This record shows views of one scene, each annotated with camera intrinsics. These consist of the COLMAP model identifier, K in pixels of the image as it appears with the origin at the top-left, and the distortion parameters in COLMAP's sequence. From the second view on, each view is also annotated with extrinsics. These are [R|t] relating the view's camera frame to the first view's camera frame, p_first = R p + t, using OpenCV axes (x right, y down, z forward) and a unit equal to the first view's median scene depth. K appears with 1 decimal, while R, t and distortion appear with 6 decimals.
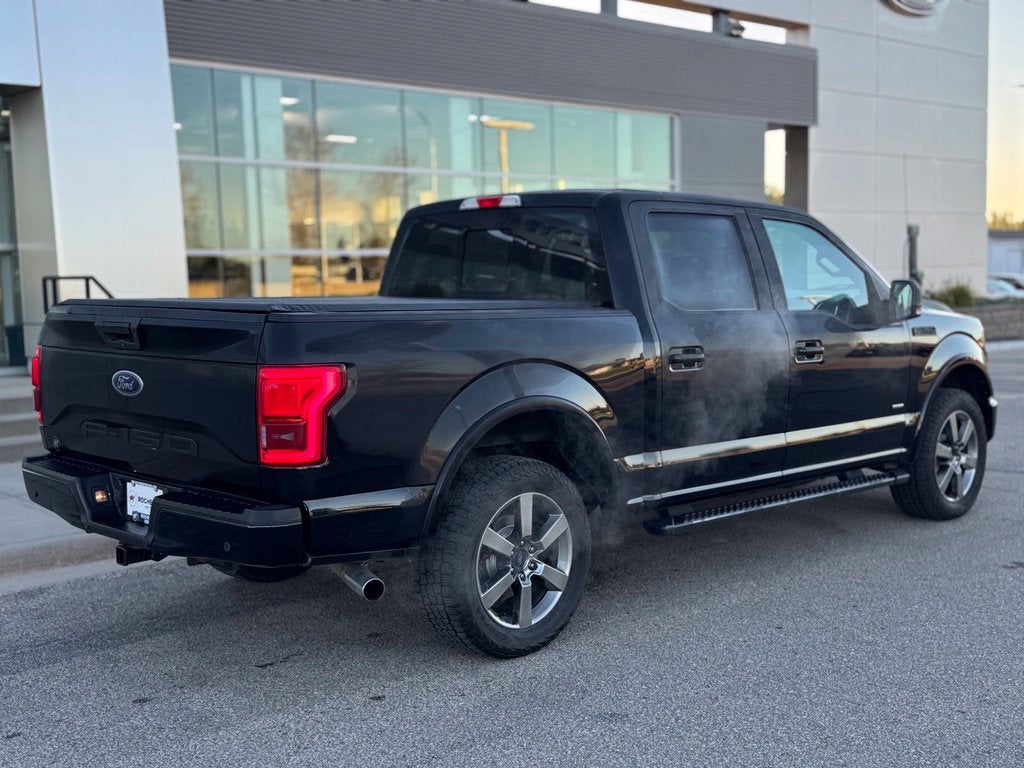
lens RADIAL K [[1462.7, 0, 481.8], [0, 1462.7, 388.5], [0, 0, 1]] dist [0.098590, -0.075300]
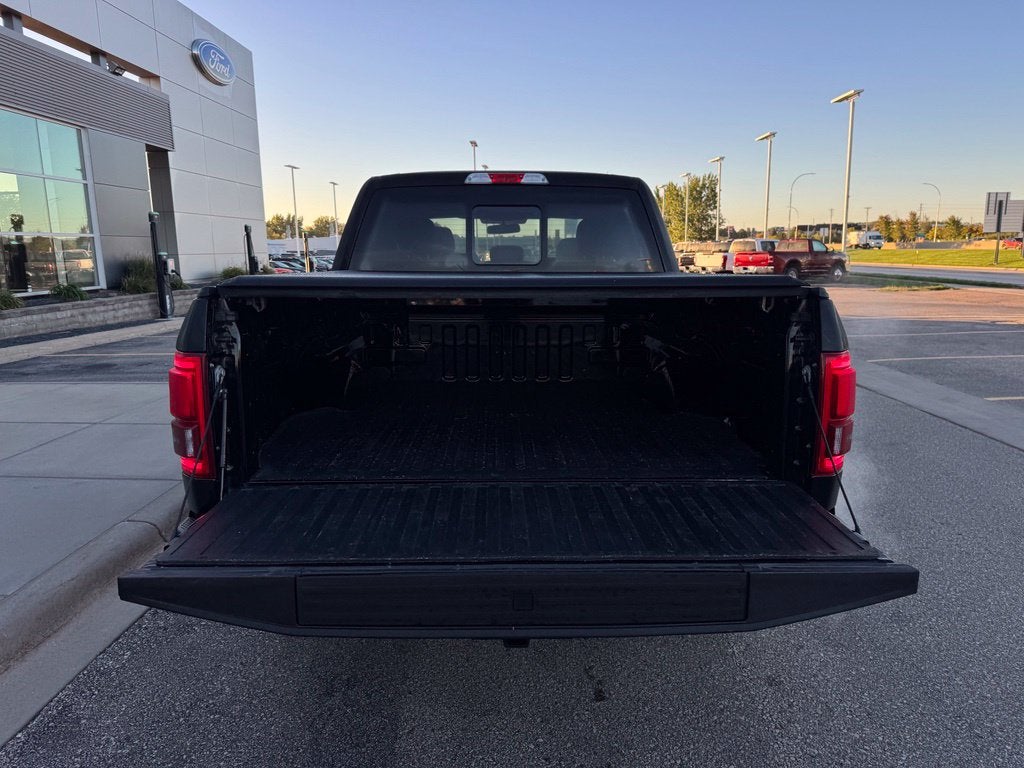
lens RADIAL K [[782.1, 0, 512.0], [0, 782.1, 384.0], [0, 0, 1]] dist [0.000661, 0.001111]
pose [[0.618438, -0.118091, 0.776909, -0.441572], [0.054767, 0.992717, 0.107299, -0.040977], [-0.783923, -0.023809, 0.620402, 0.644538]]
